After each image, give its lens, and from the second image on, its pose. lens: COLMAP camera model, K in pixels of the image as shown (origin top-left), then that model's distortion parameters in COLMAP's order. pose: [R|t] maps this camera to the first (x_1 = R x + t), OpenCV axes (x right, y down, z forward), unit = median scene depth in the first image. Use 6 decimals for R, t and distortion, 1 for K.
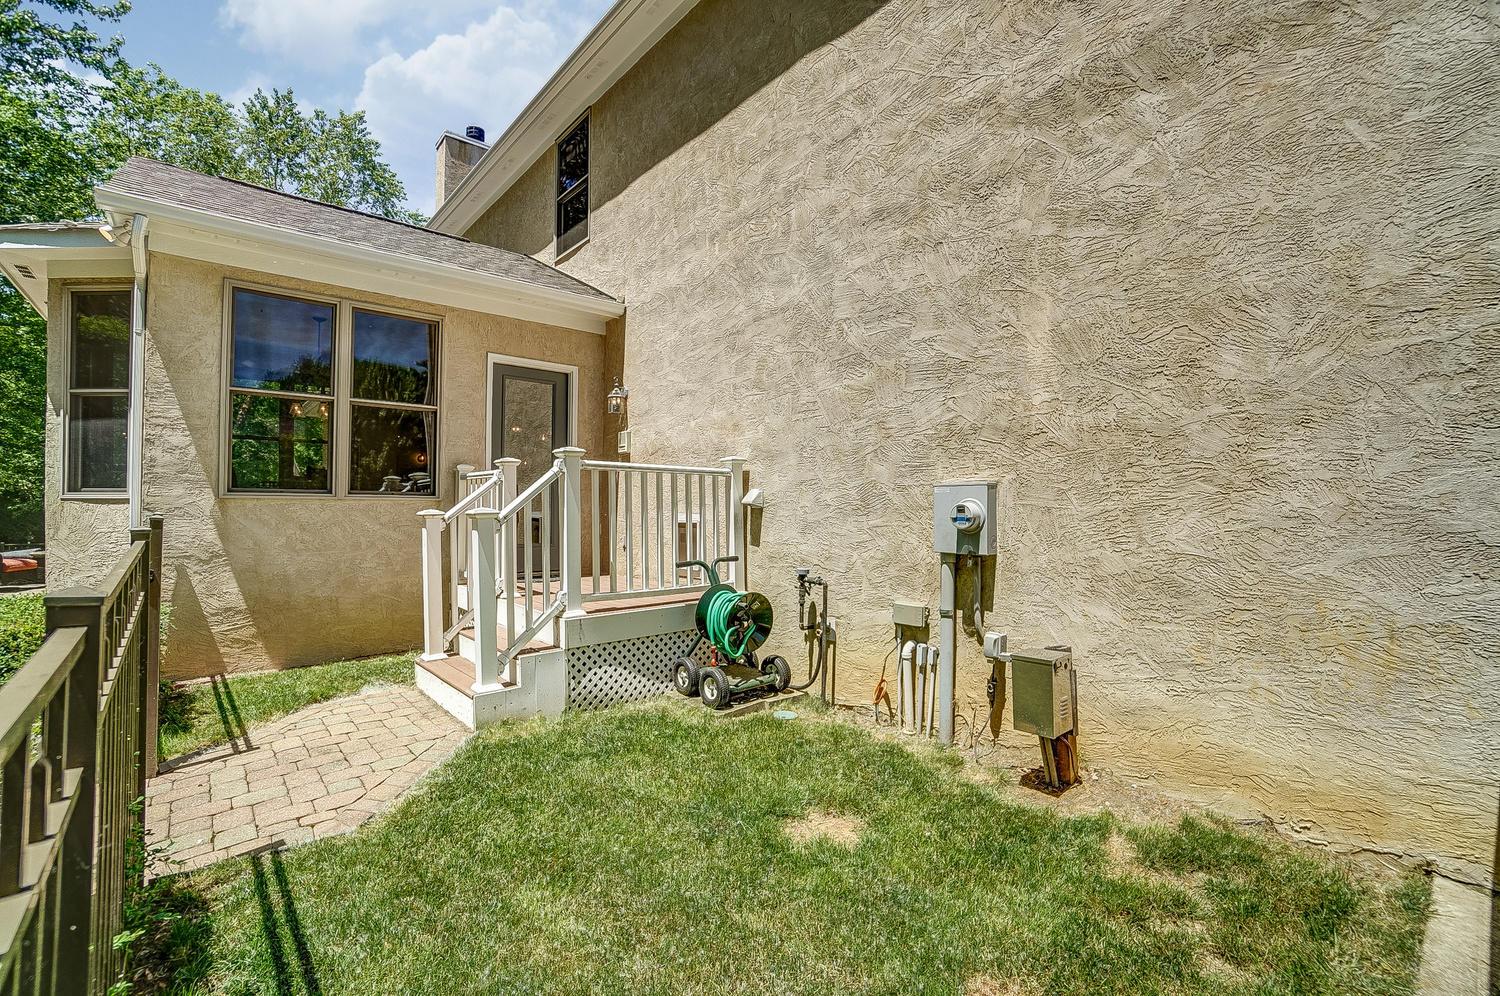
lens RADIAL K [[658.4, 0, 747.0], [0, 658.4, 506.1], [0, 0, 1]] dist [-0.017955, 0.005718]
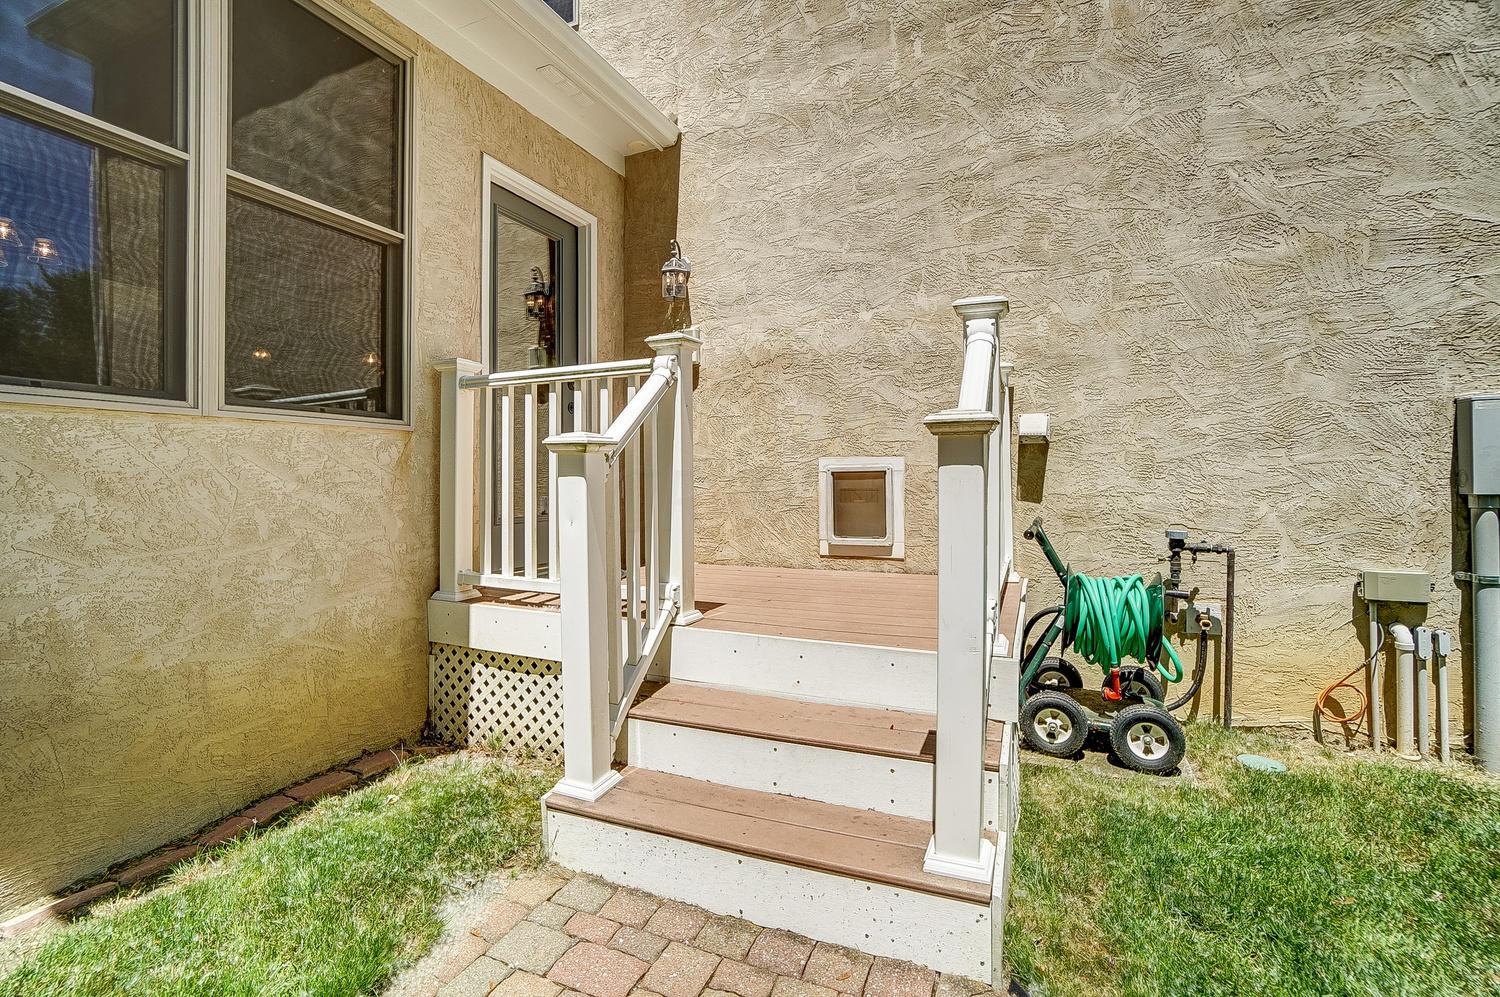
lens RADIAL K [[658.4, 0, 741.3], [0, 658.4, 471.6], [0, 0, 1]] dist [-0.017955, 0.005718]
pose [[0.901736, -0.010513, 0.432159, -0.564131], [0.009753, 0.999945, 0.003974, 0.027569], [-0.432177, 0.000631, 0.901788, 0.566342]]
